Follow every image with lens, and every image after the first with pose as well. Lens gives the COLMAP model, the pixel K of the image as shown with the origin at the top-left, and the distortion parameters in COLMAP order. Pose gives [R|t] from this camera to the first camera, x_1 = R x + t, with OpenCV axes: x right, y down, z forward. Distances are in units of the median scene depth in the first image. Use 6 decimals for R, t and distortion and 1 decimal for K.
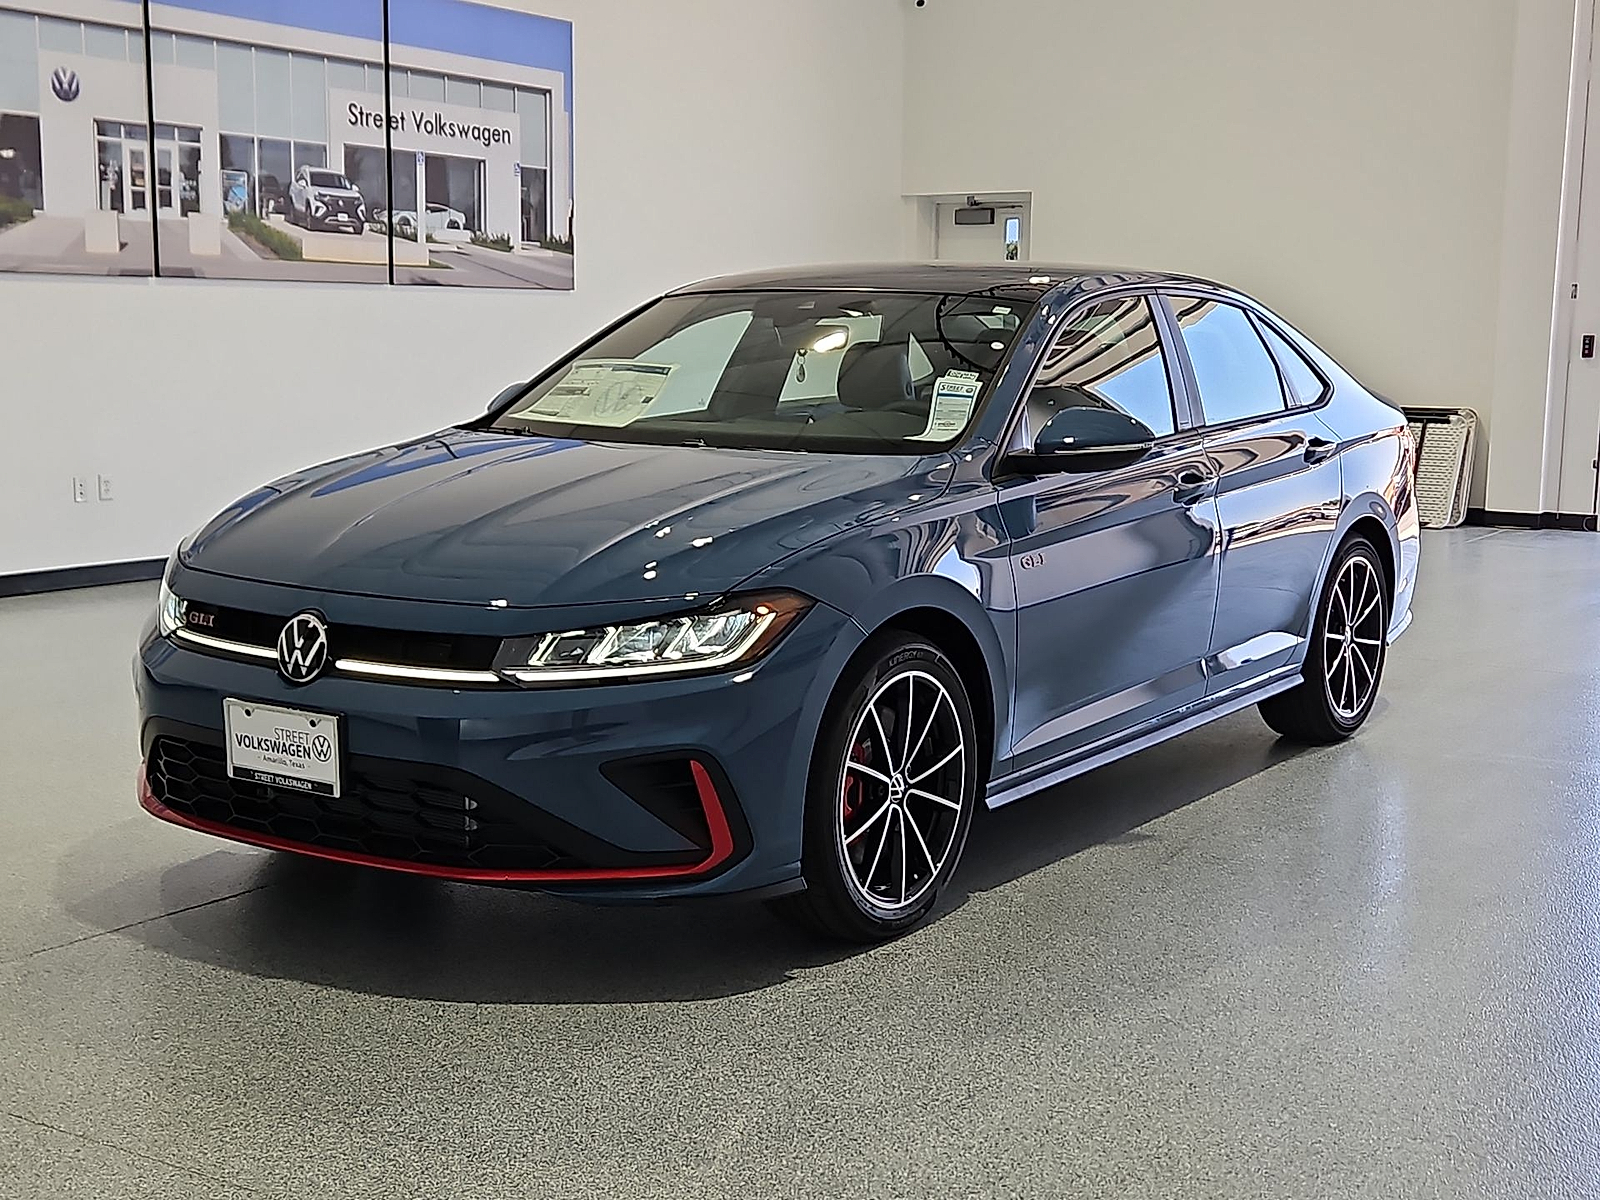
lens RADIAL K [[2109.3, 0, 798.6], [0, 2109.3, 711.6], [0, 0, 1]] dist [0.005153, 0.052569]
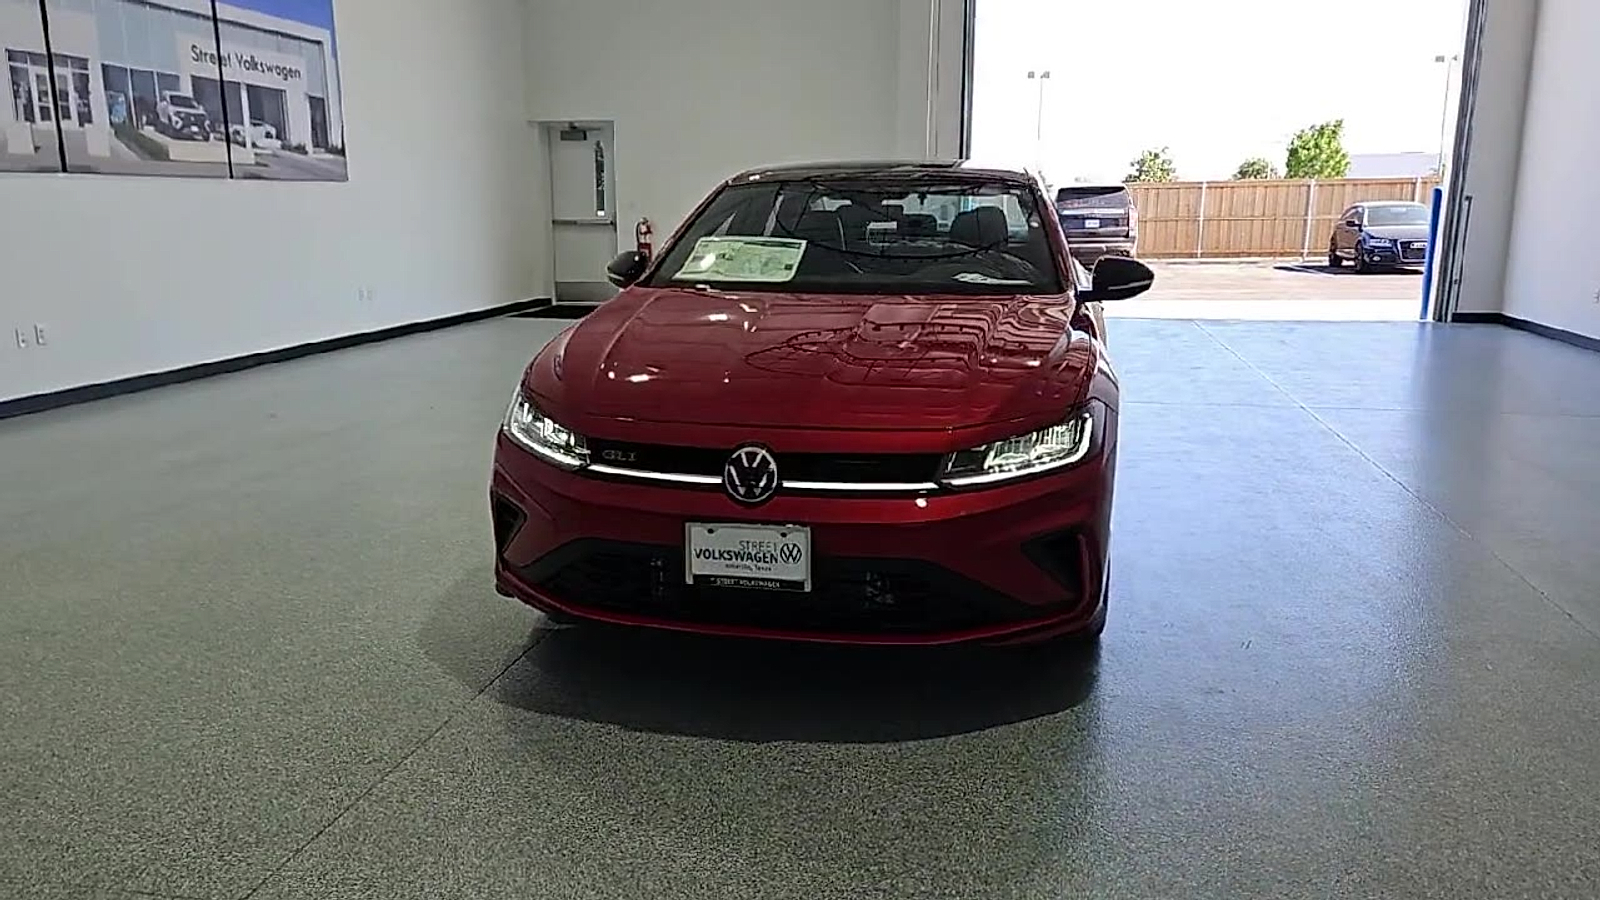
lens RADIAL K [[1205.8, 0, 807.6], [0, 1205.8, 448.5], [0, 0, 1]] dist [0.077920, -0.052386]
pose [[0.927048, -0.089550, 0.364091, -0.157228], [0.081908, 0.995975, 0.036411, -0.023439], [-0.365886, -0.003933, 0.930652, 0.109375]]
